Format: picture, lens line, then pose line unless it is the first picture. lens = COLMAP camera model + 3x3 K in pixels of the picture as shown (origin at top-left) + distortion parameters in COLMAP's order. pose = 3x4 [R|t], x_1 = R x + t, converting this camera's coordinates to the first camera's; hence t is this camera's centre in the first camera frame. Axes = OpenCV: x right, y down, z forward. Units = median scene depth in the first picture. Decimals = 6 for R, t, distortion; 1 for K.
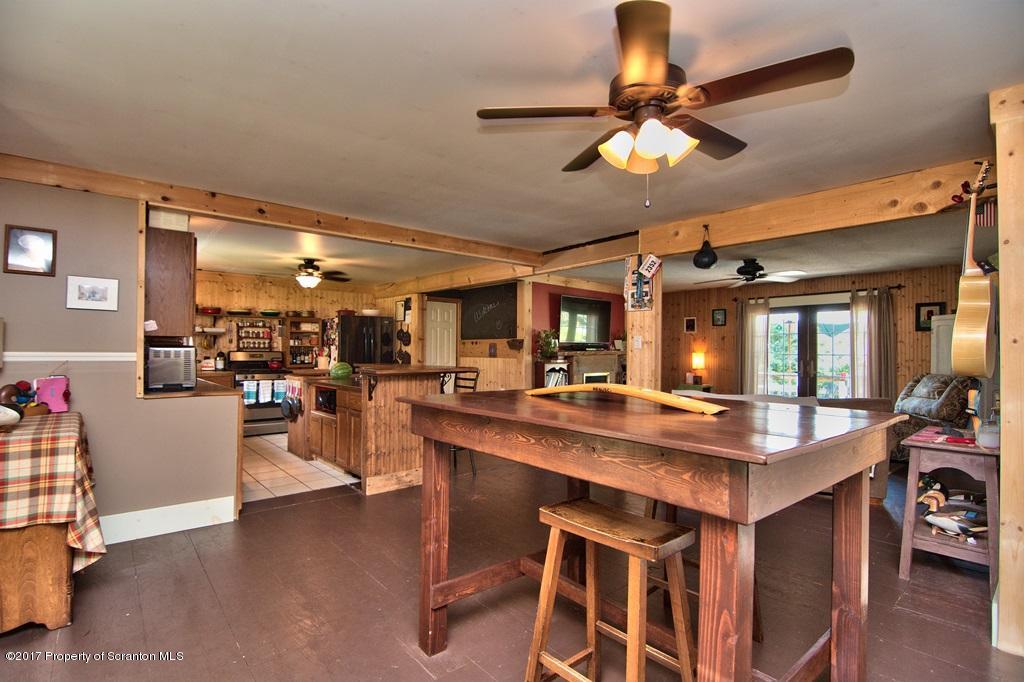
lens RADIAL K [[486.9, 0, 511.4], [0, 486.9, 343.4], [0, 0, 1]] dist [-0.015776, -0.005109]
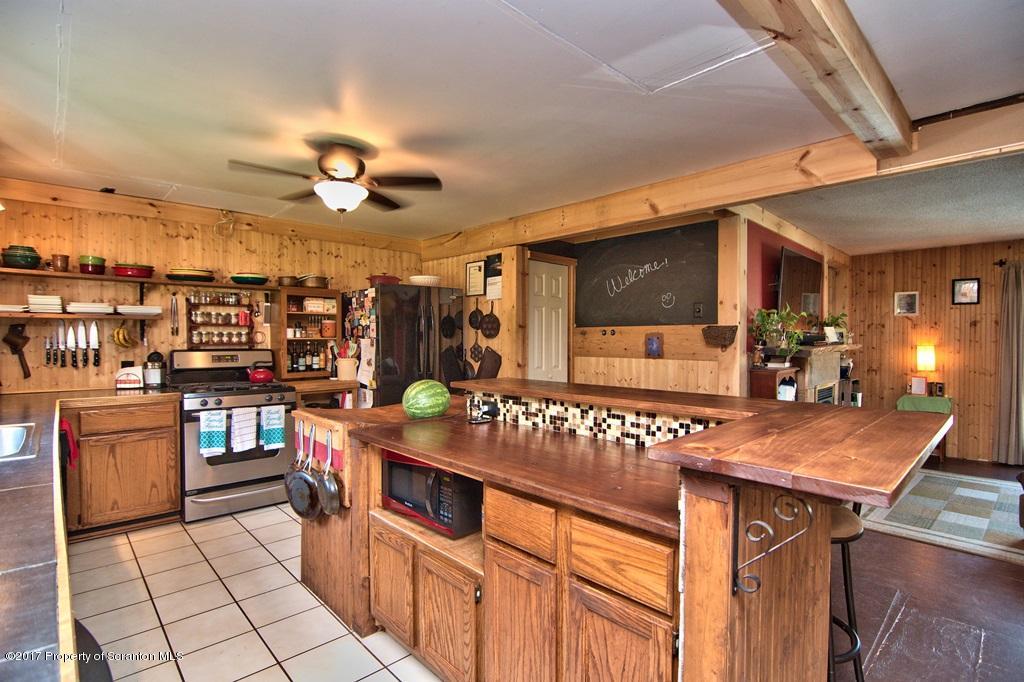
lens RADIAL K [[486.9, 0, 508.7], [0, 486.9, 346.2], [0, 0, 1]] dist [-0.015776, -0.005109]
pose [[0.999078, -0.005097, 0.042617, -0.228765], [0.003766, 0.999504, 0.031262, -0.003442], [-0.042755, -0.031073, 0.998602, 0.439210]]
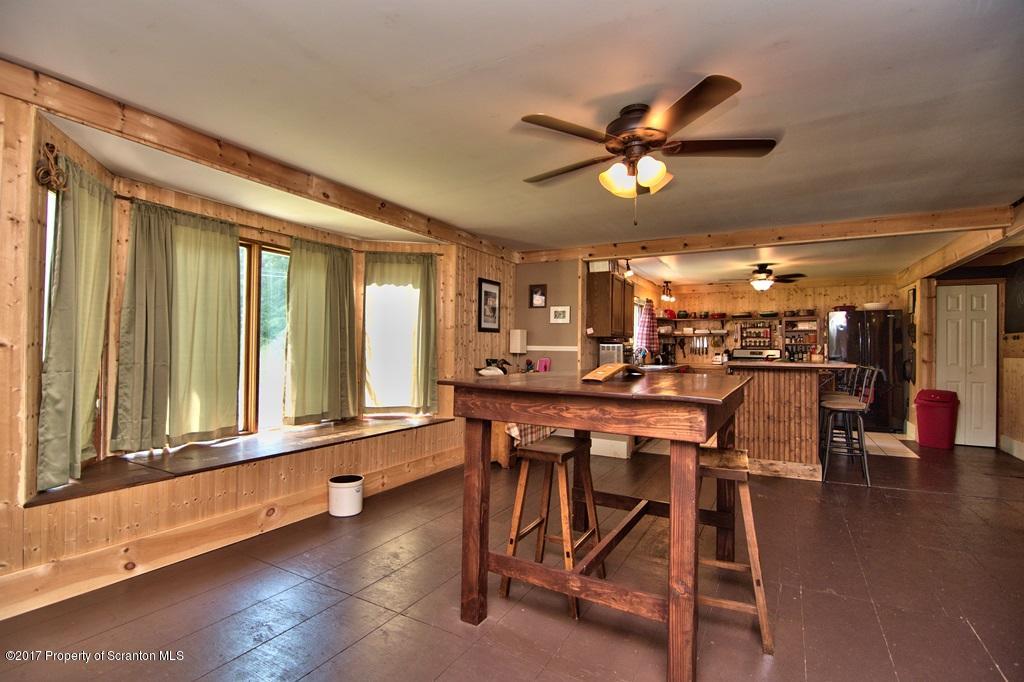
lens RADIAL K [[486.9, 0, 507.2], [0, 486.9, 342.6], [0, 0, 1]] dist [-0.015776, -0.005109]
pose [[0.337489, -0.011968, -0.941253, 0.339086], [0.006584, 0.999925, -0.010354, 0.009051], [0.941306, -0.002703, 0.337543, 0.066278]]
